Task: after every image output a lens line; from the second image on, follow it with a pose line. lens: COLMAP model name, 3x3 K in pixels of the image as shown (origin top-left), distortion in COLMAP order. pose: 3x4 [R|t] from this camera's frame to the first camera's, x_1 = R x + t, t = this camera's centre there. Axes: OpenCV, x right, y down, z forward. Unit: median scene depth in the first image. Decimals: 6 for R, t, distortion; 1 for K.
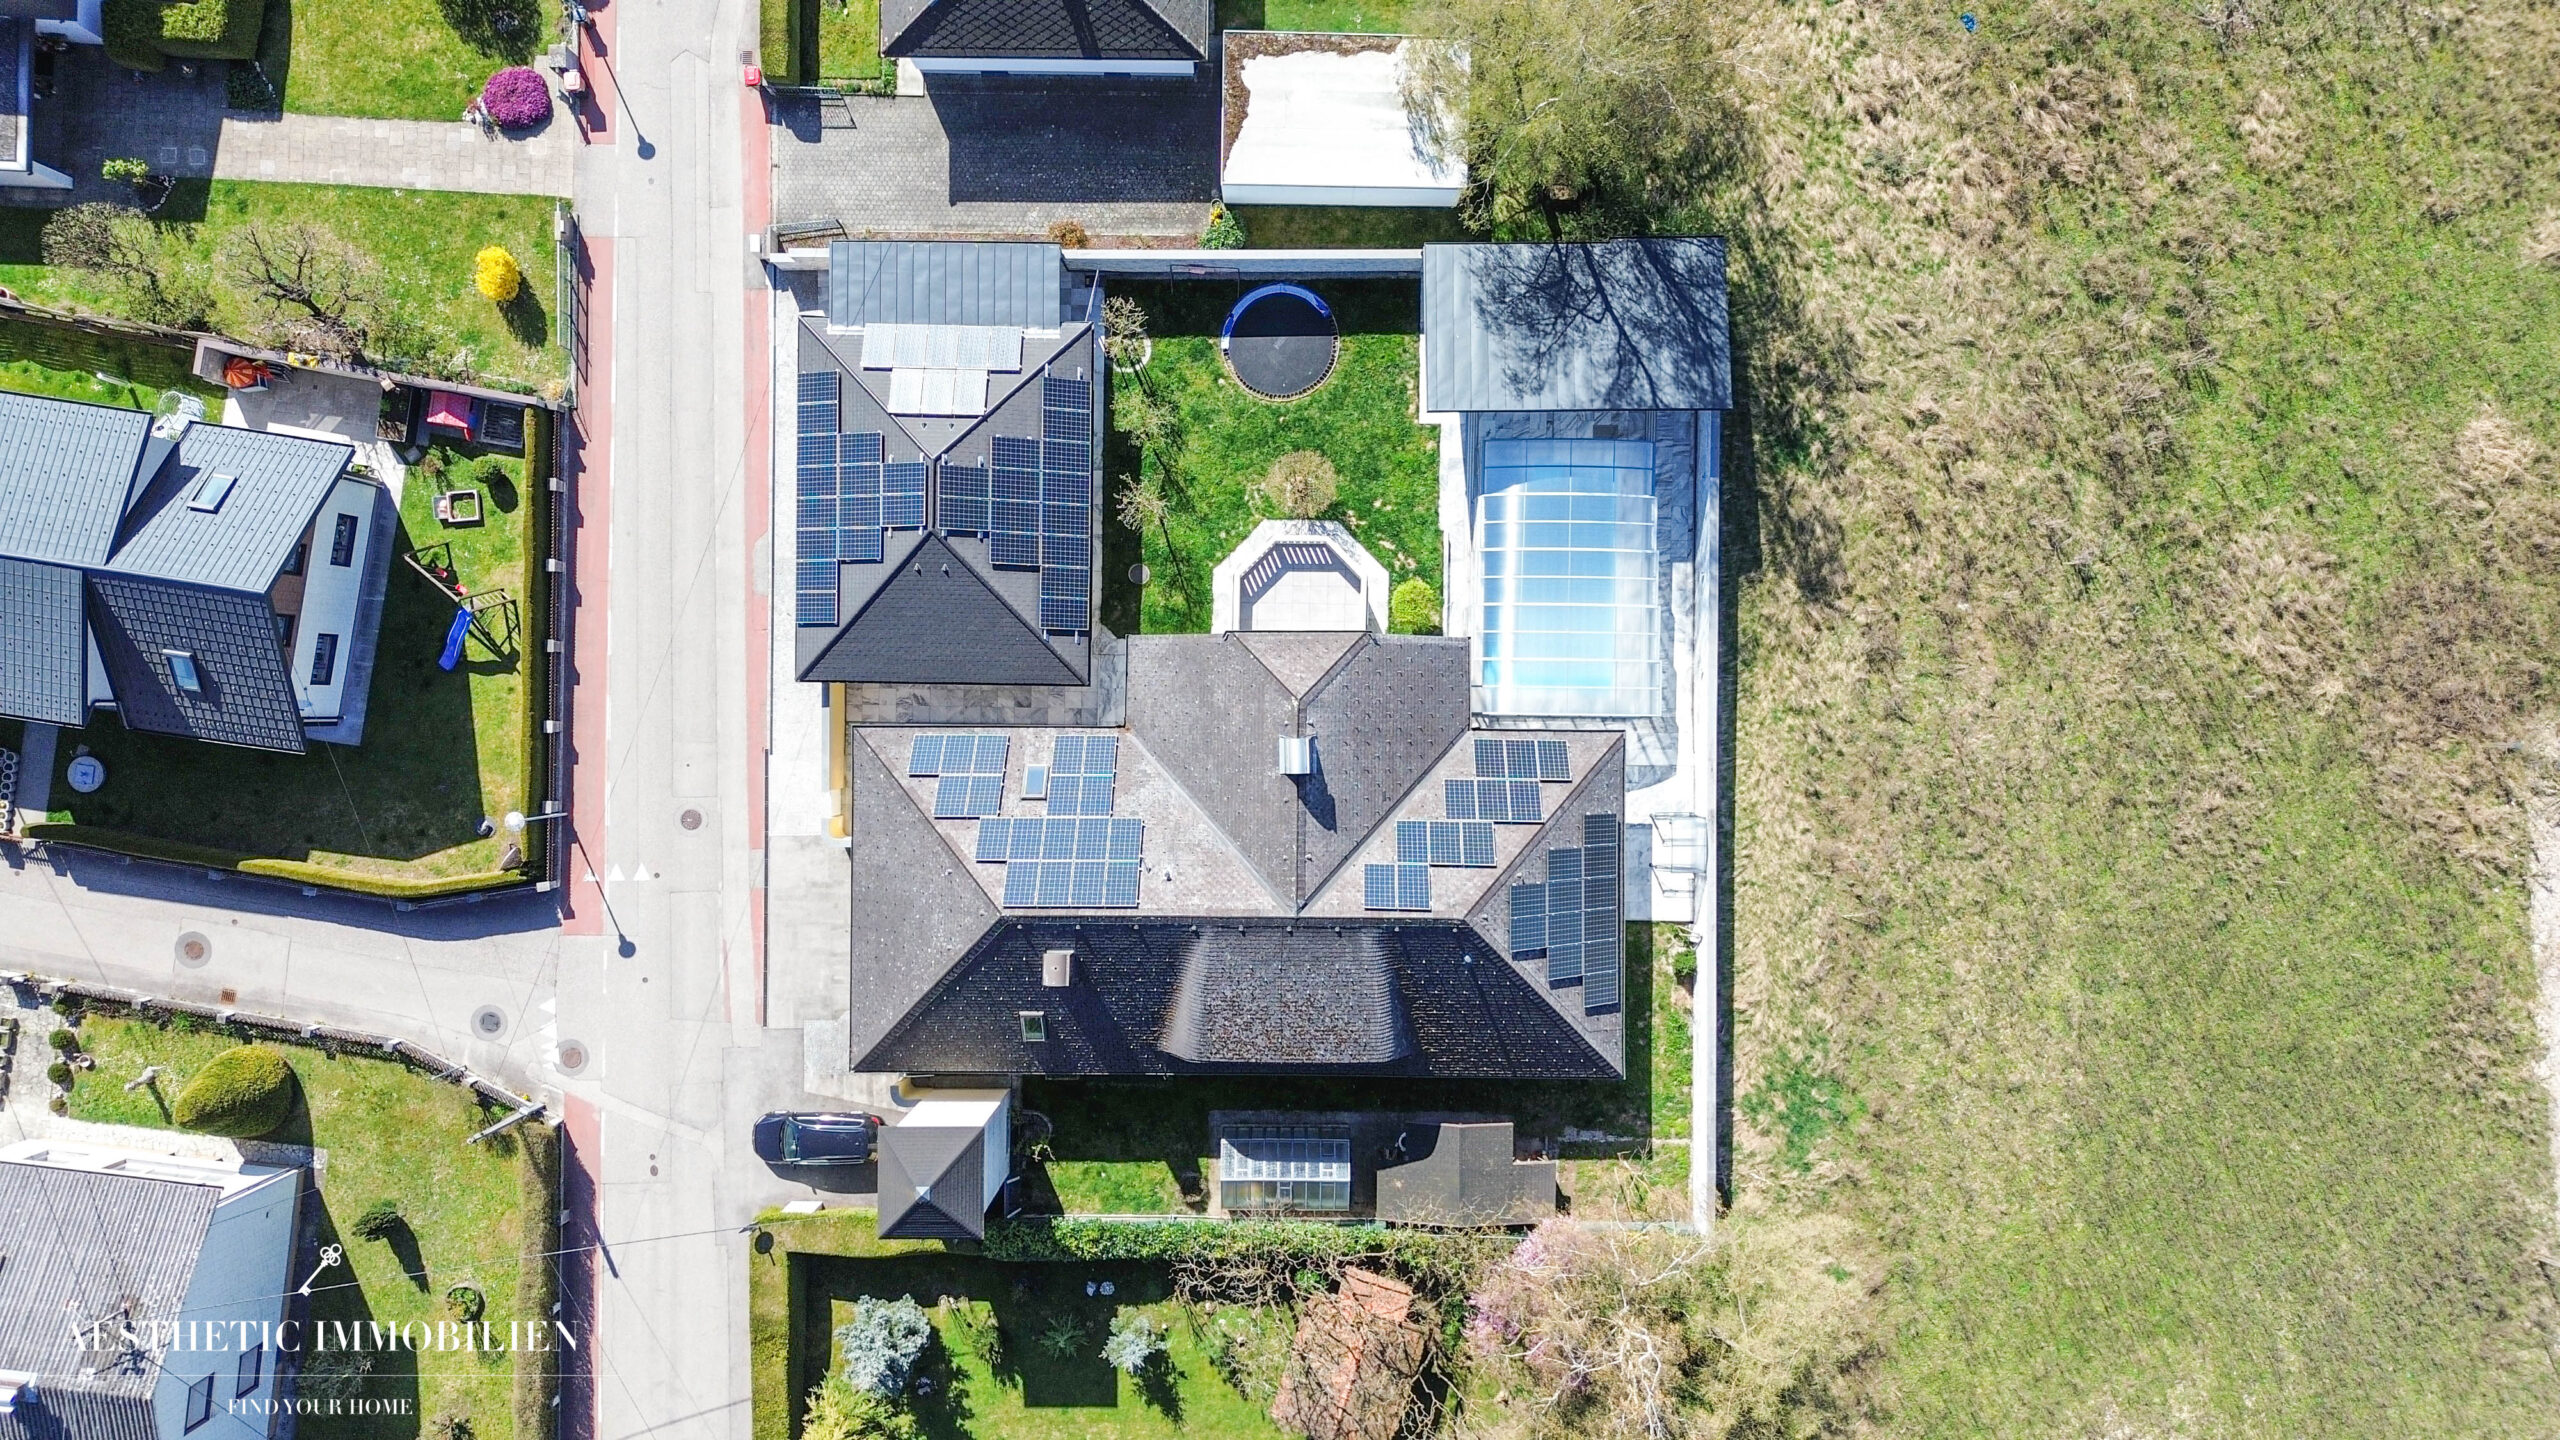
lens RADIAL K [[1827.3, 0, 1280.0], [0, 1827.3, 719.4], [0, 0, 1]] dist [0.045711, -0.032915]
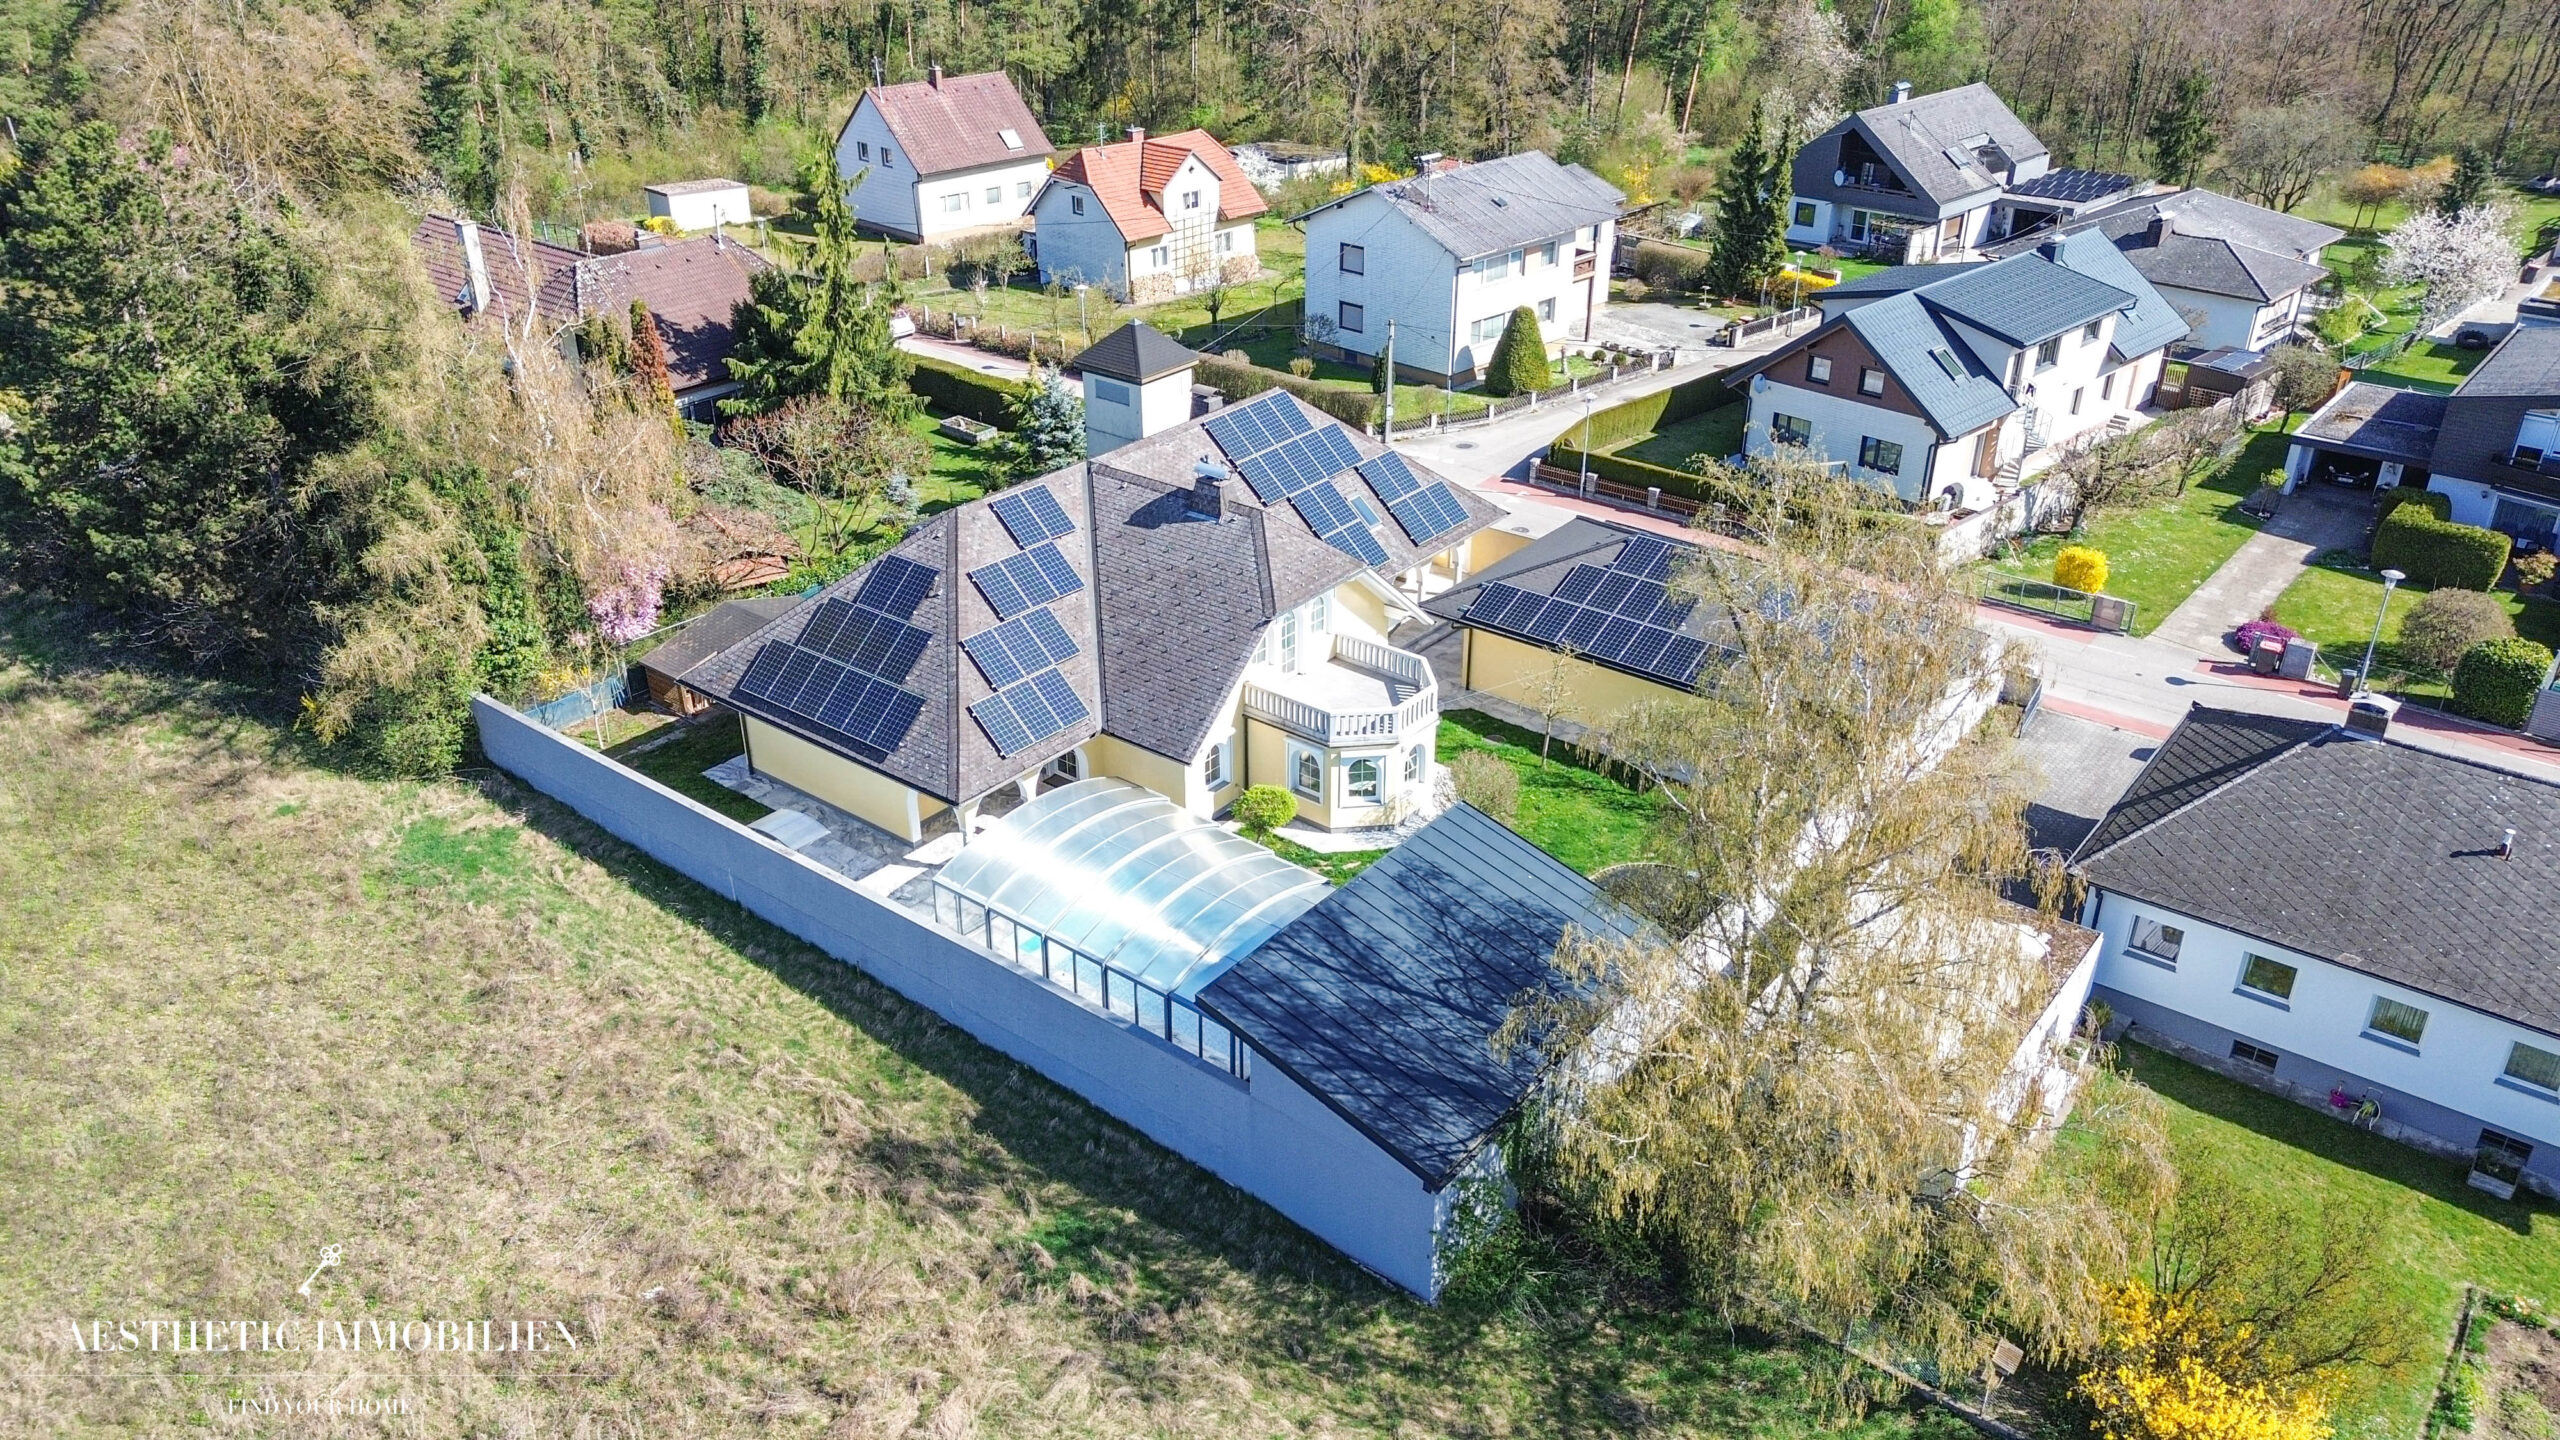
lens RADIAL K [[1827.3, 0, 1279.7], [0, 1827.3, 721.2], [0, 0, 1]] dist [0.045711, -0.032915]
pose [[-0.616821, 0.372330, -0.693472, 0.612541], [-0.787096, -0.287767, 0.545592, -0.493313], [0.003582, 0.882361, 0.470560, 0.620090]]
